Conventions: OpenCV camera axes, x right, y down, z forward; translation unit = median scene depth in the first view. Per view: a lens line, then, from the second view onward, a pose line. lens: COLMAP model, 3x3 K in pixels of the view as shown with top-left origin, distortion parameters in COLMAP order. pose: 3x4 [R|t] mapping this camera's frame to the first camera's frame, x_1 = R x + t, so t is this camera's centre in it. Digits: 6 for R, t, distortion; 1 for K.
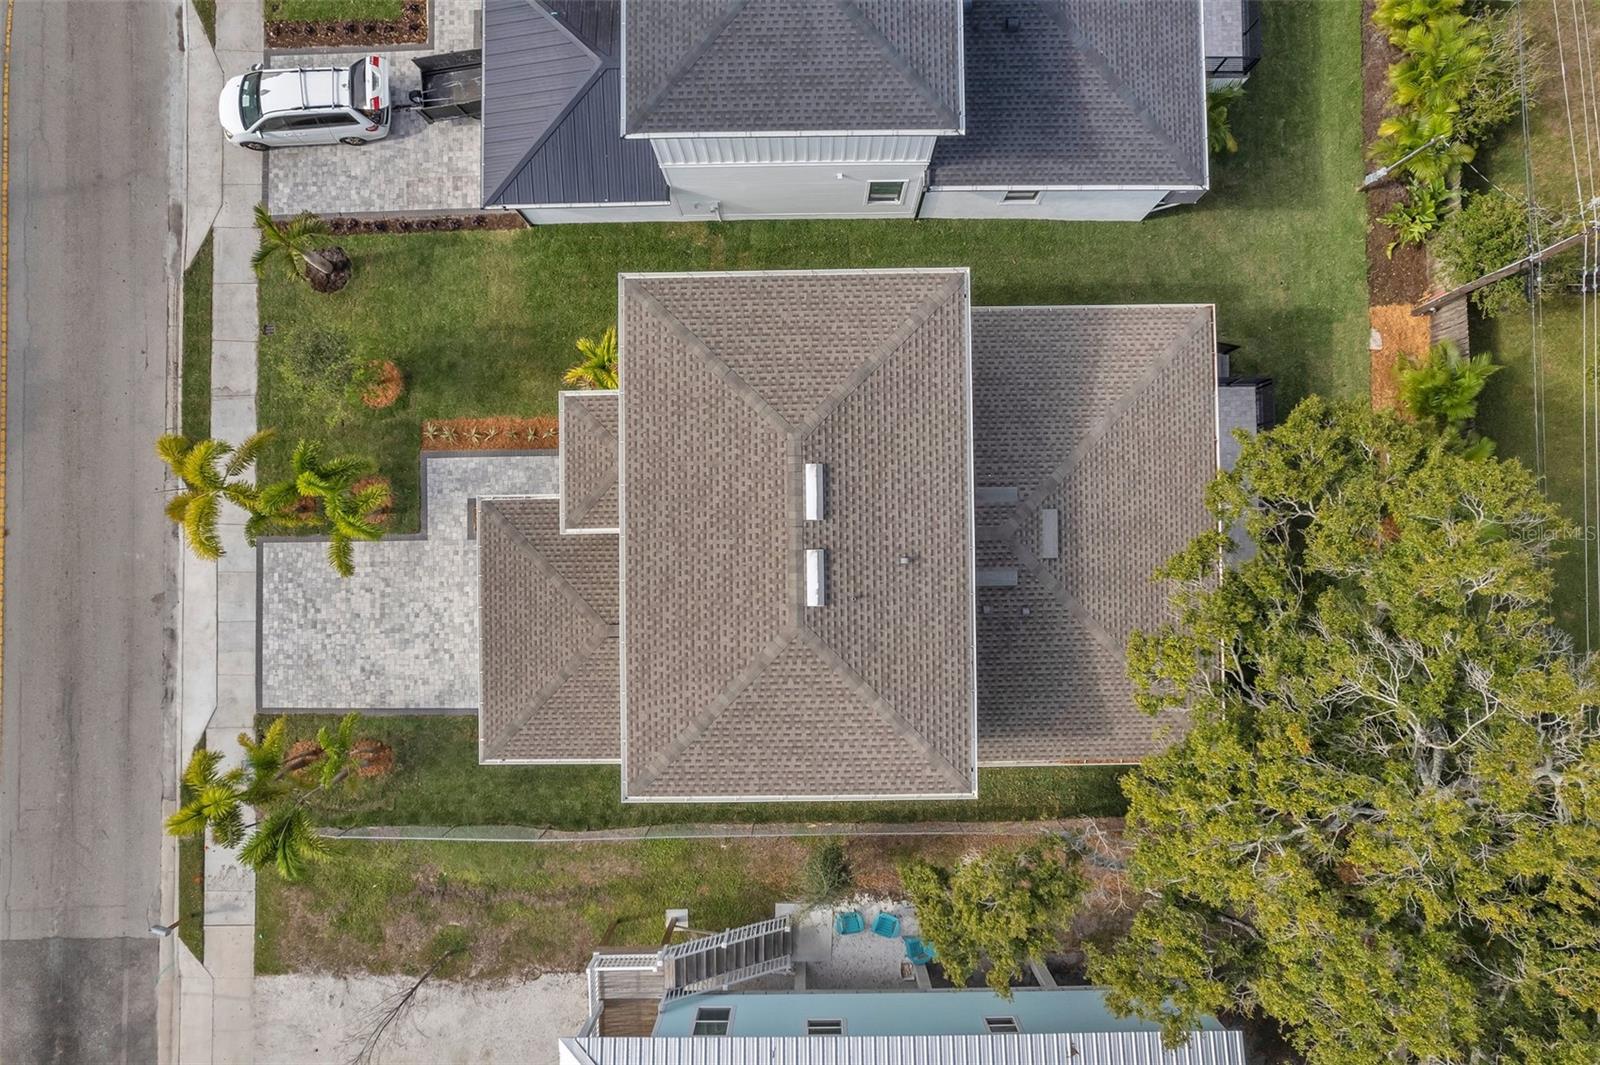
lens RADIAL K [[1022.5, 0, 801.4], [0, 1022.5, 538.5], [0, 0, 1]] dist [-0.071352, 0.065428]
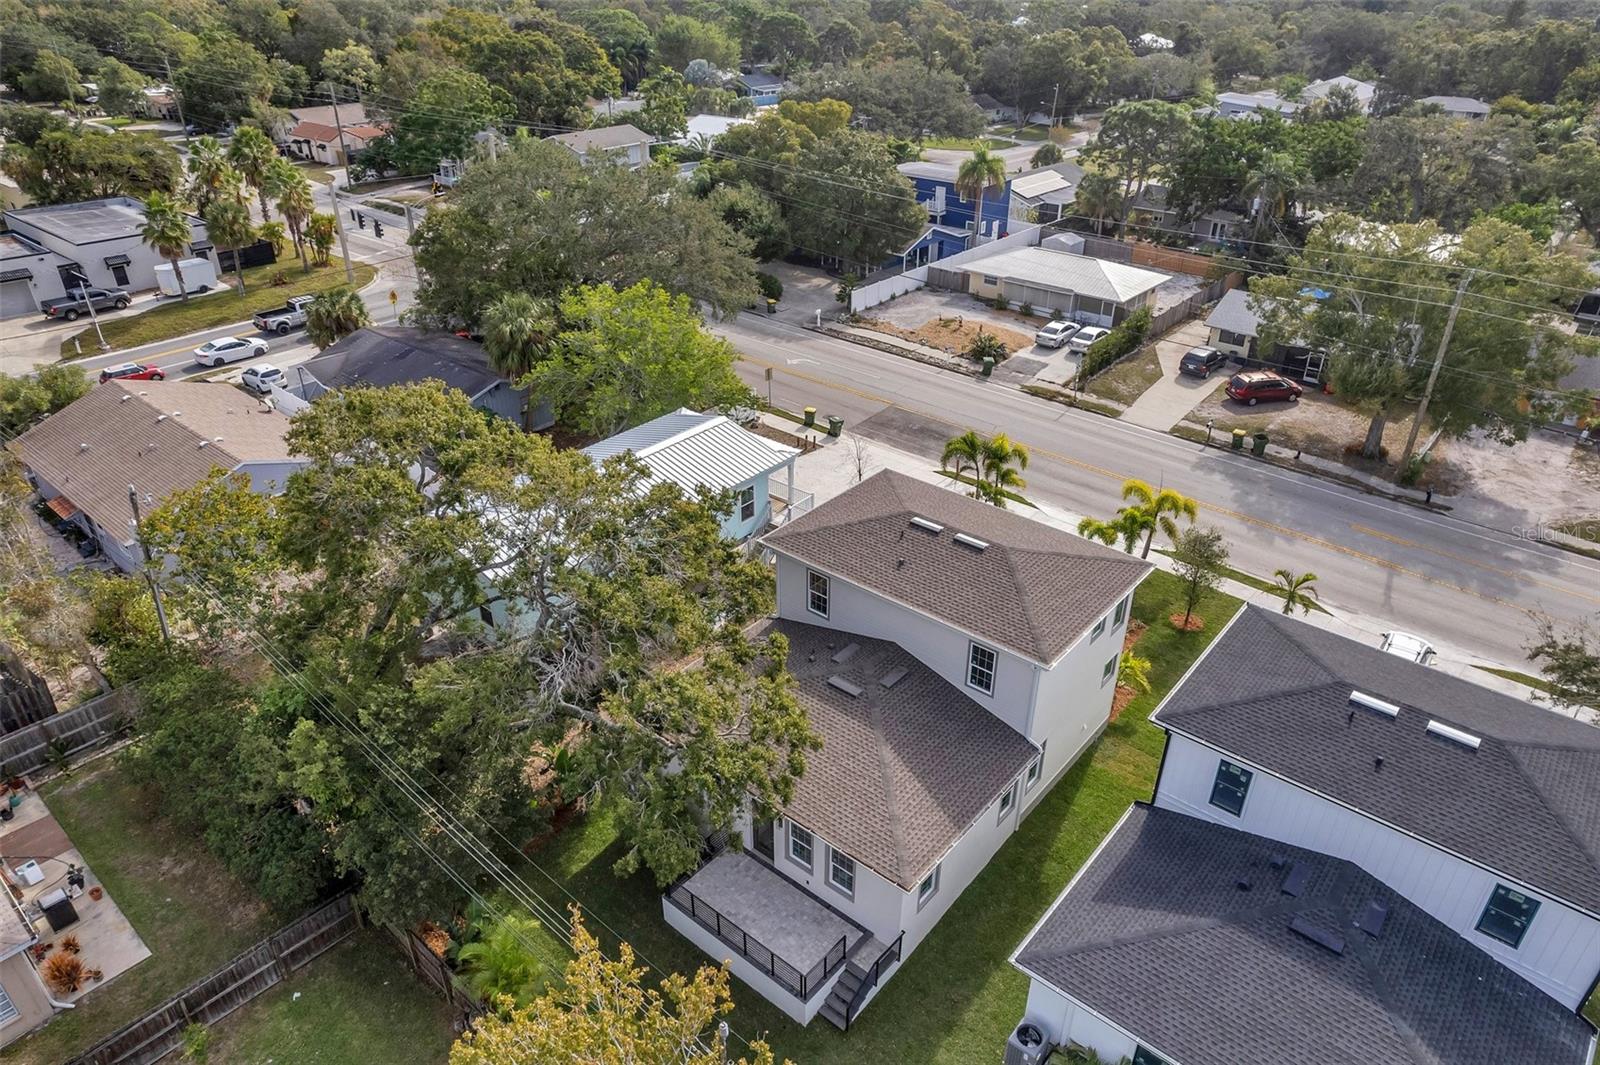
lens RADIAL K [[1022.5, 0, 802.7], [0, 1022.5, 538.4], [0, 0, 1]] dist [-0.071352, 0.065428]
pose [[-0.654408, 0.382542, -0.652237, 0.899045], [-0.755847, -0.306852, 0.578392, -0.563315], [0.021119, 0.871495, 0.489949, 0.148517]]
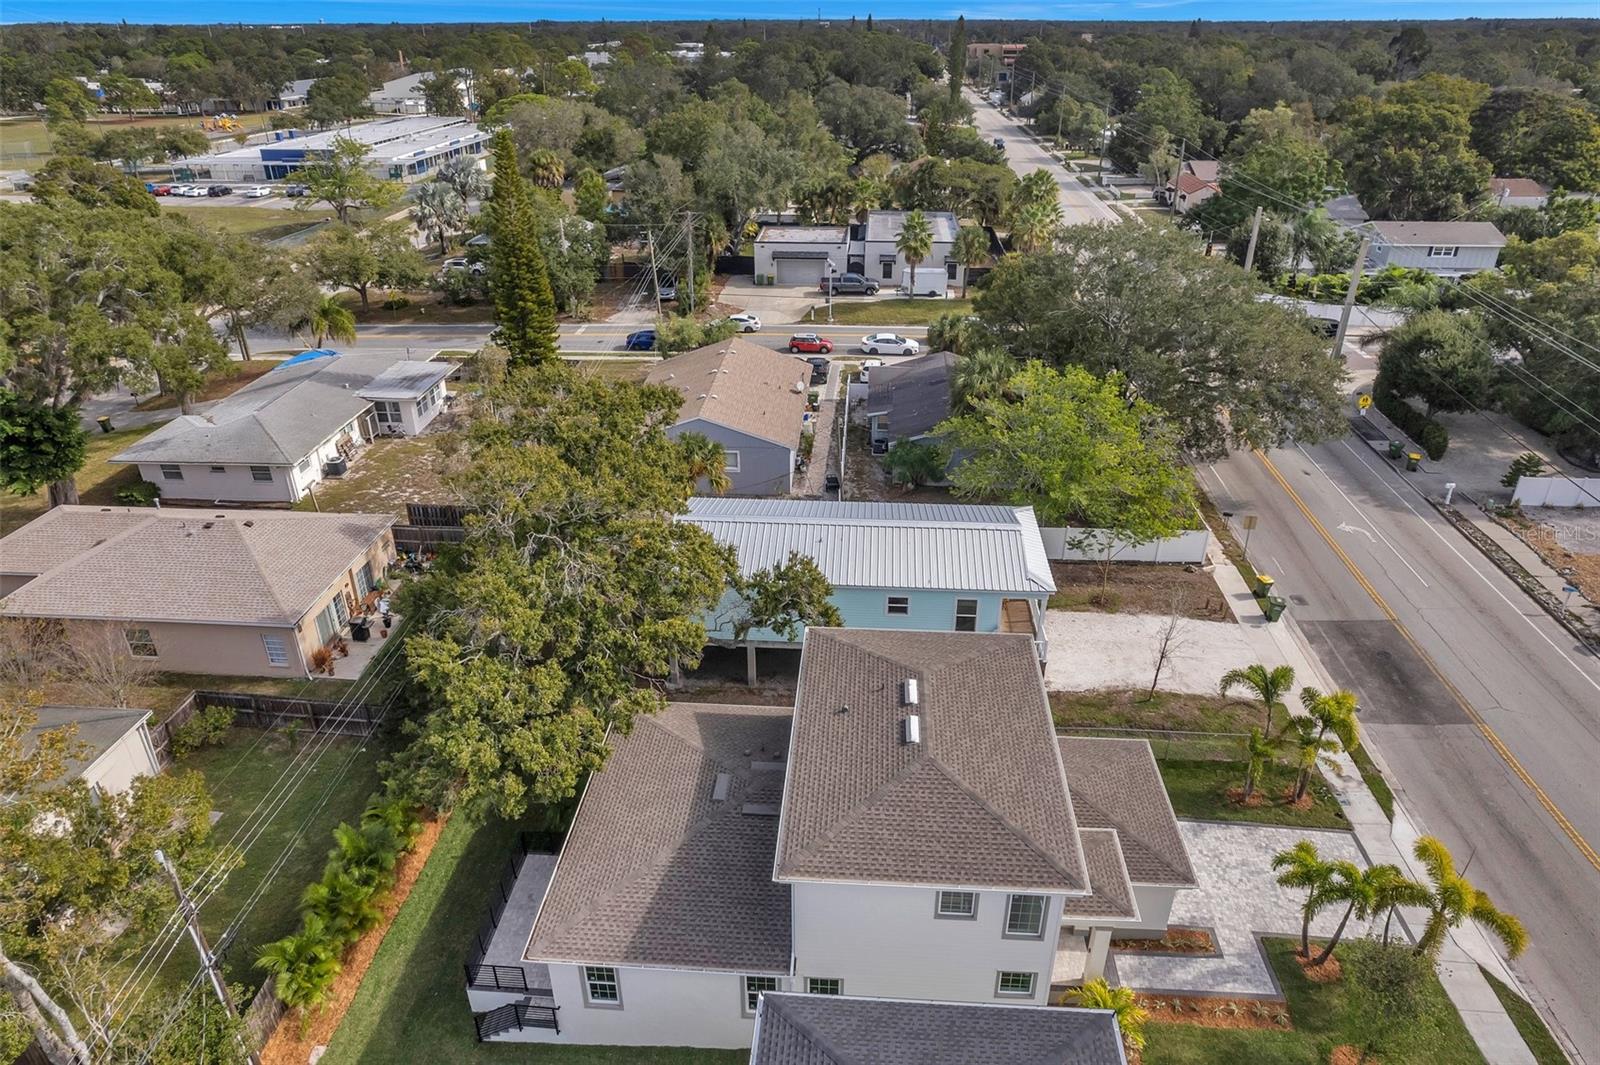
lens RADIAL K [[1022.5, 0, 803.1], [0, 1022.5, 538.7], [0, 0, 1]] dist [-0.071352, 0.065428]
pose [[-0.996504, -0.027389, 0.078923, 0.041707], [0.082949, -0.436631, 0.895808, -0.837094], [0.009925, 0.899223, 0.437377, 0.137130]]
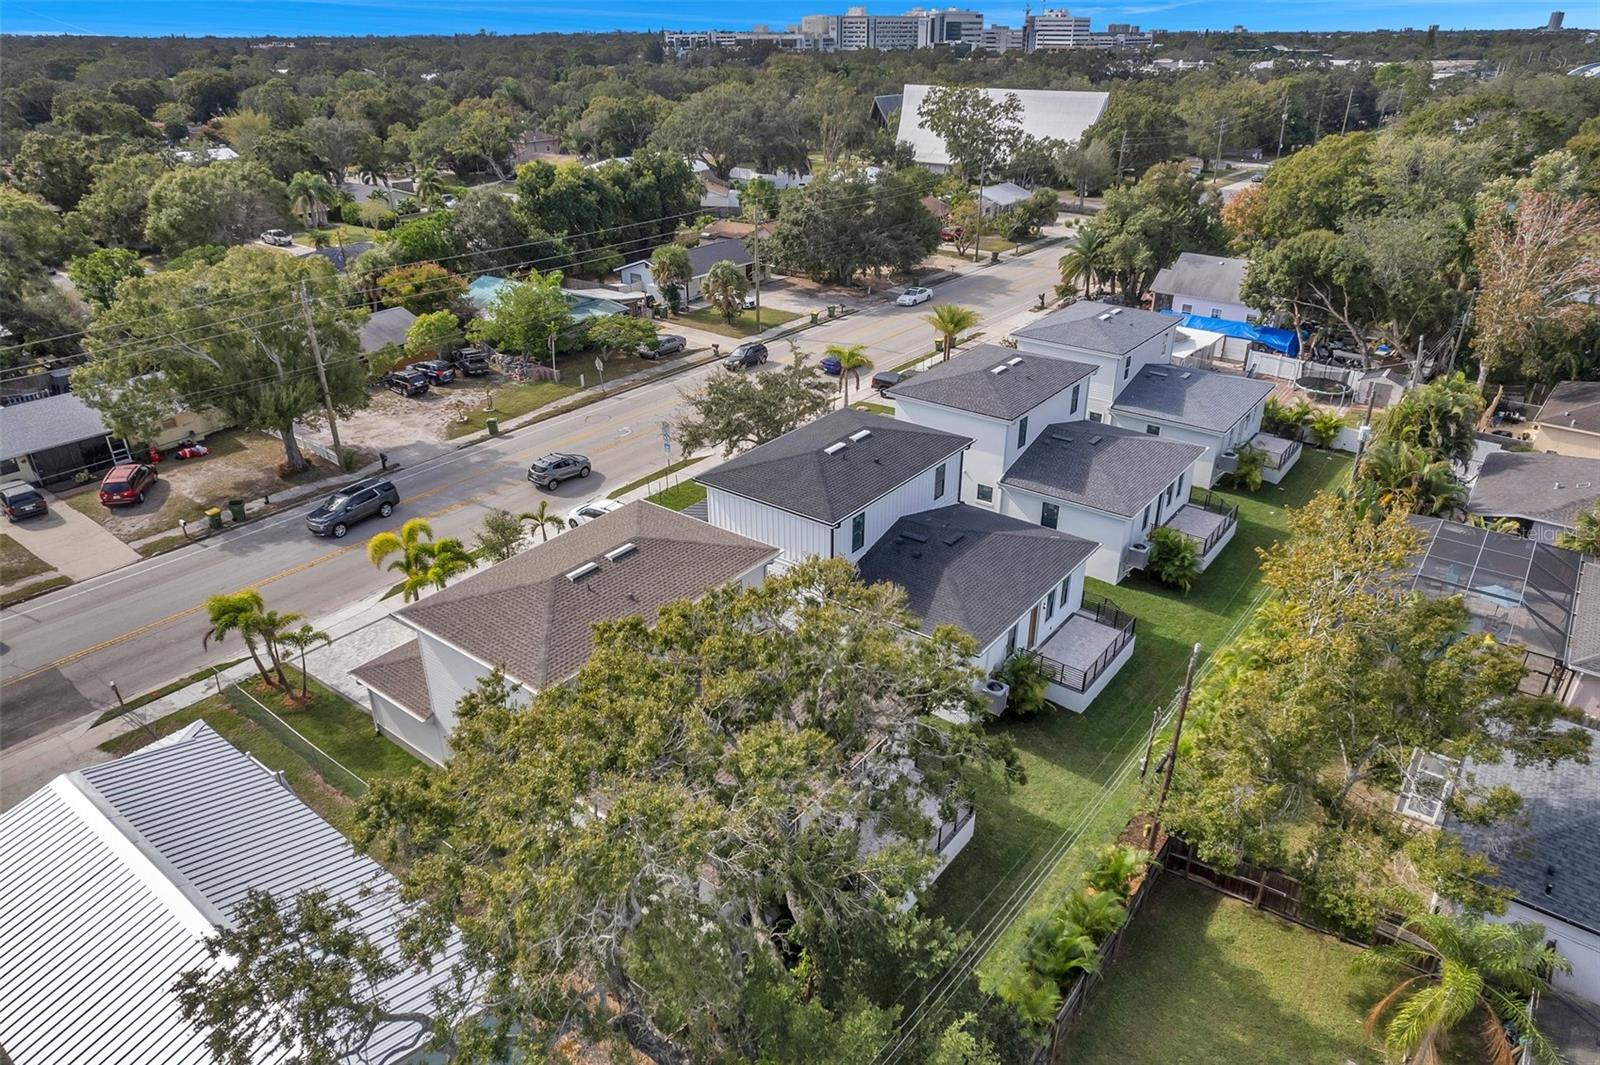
lens RADIAL K [[1022.5, 0, 802.1], [0, 1022.5, 532.8], [0, 0, 1]] dist [-0.071352, 0.065428]
pose [[0.785758, 0.280347, -0.551353, 0.854678], [-0.618377, 0.376158, -0.690011, 0.671689], [0.013953, 0.883125, 0.468929, 0.135358]]
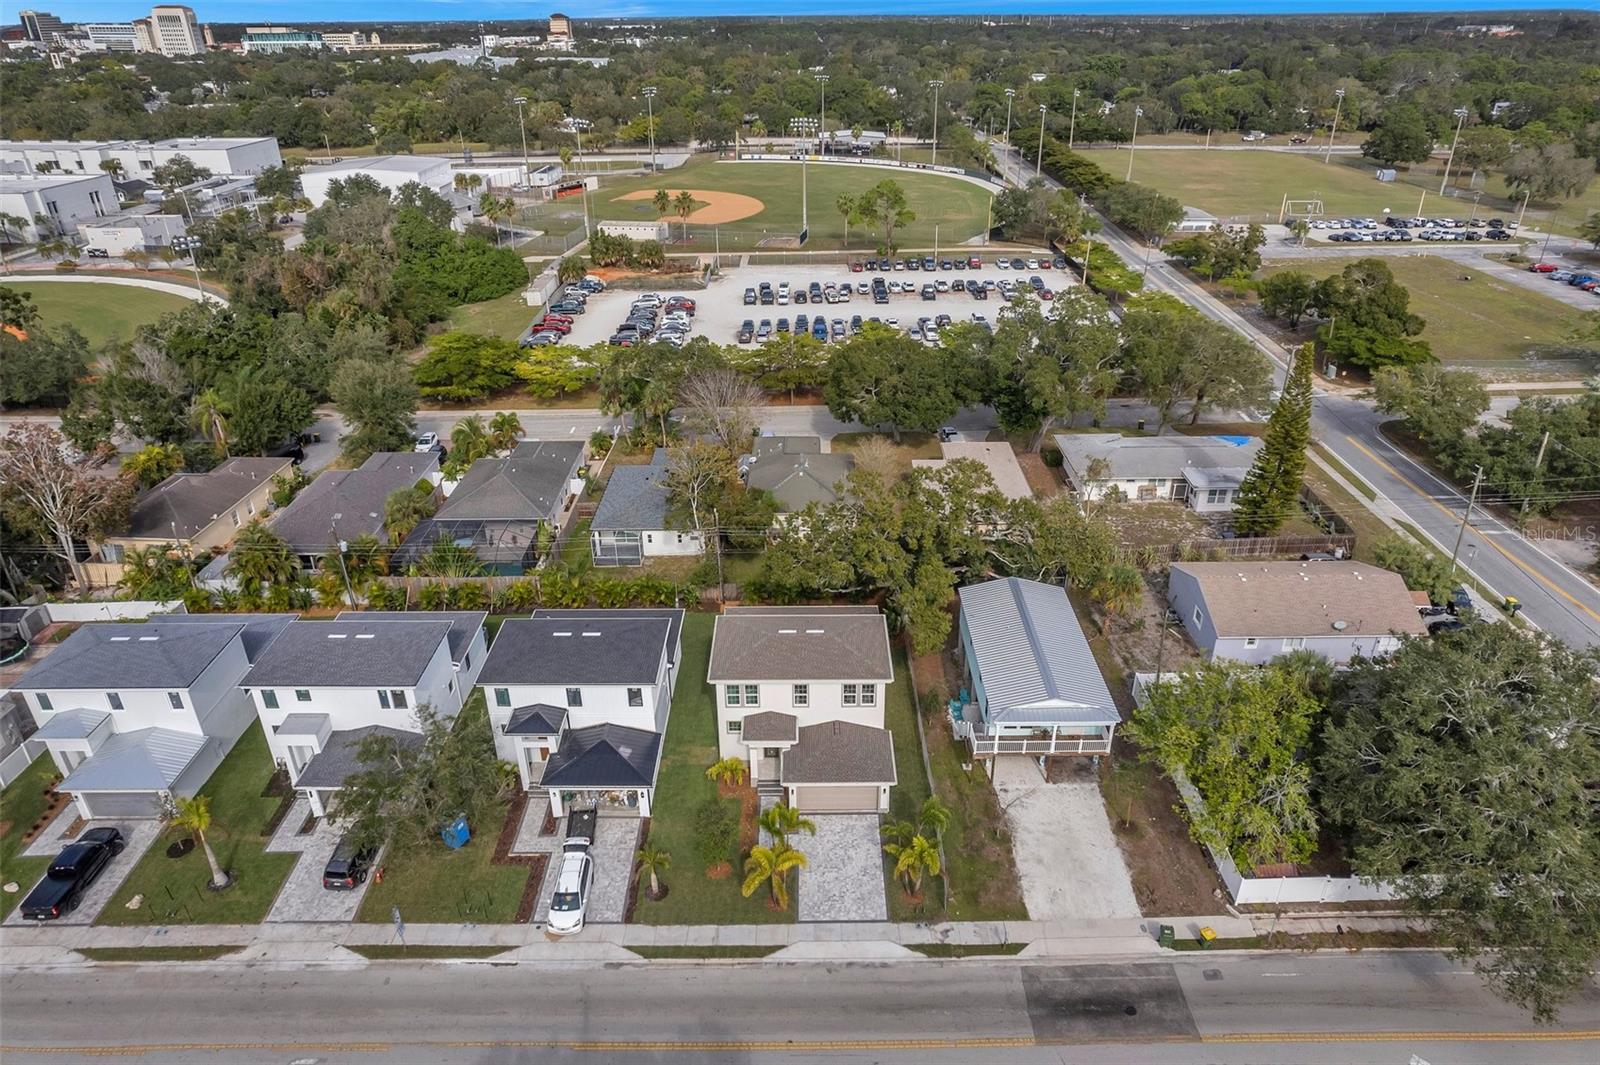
lens RADIAL K [[1022.5, 0, 803.7], [0, 1022.5, 534.2], [0, 0, 1]] dist [-0.071352, 0.065428]
pose [[0.012912, -0.452764, 0.891537, -1.917775], [0.999784, 0.020392, -0.004124, 0.006696], [-0.016313, 0.891397, 0.452929, -0.493827]]
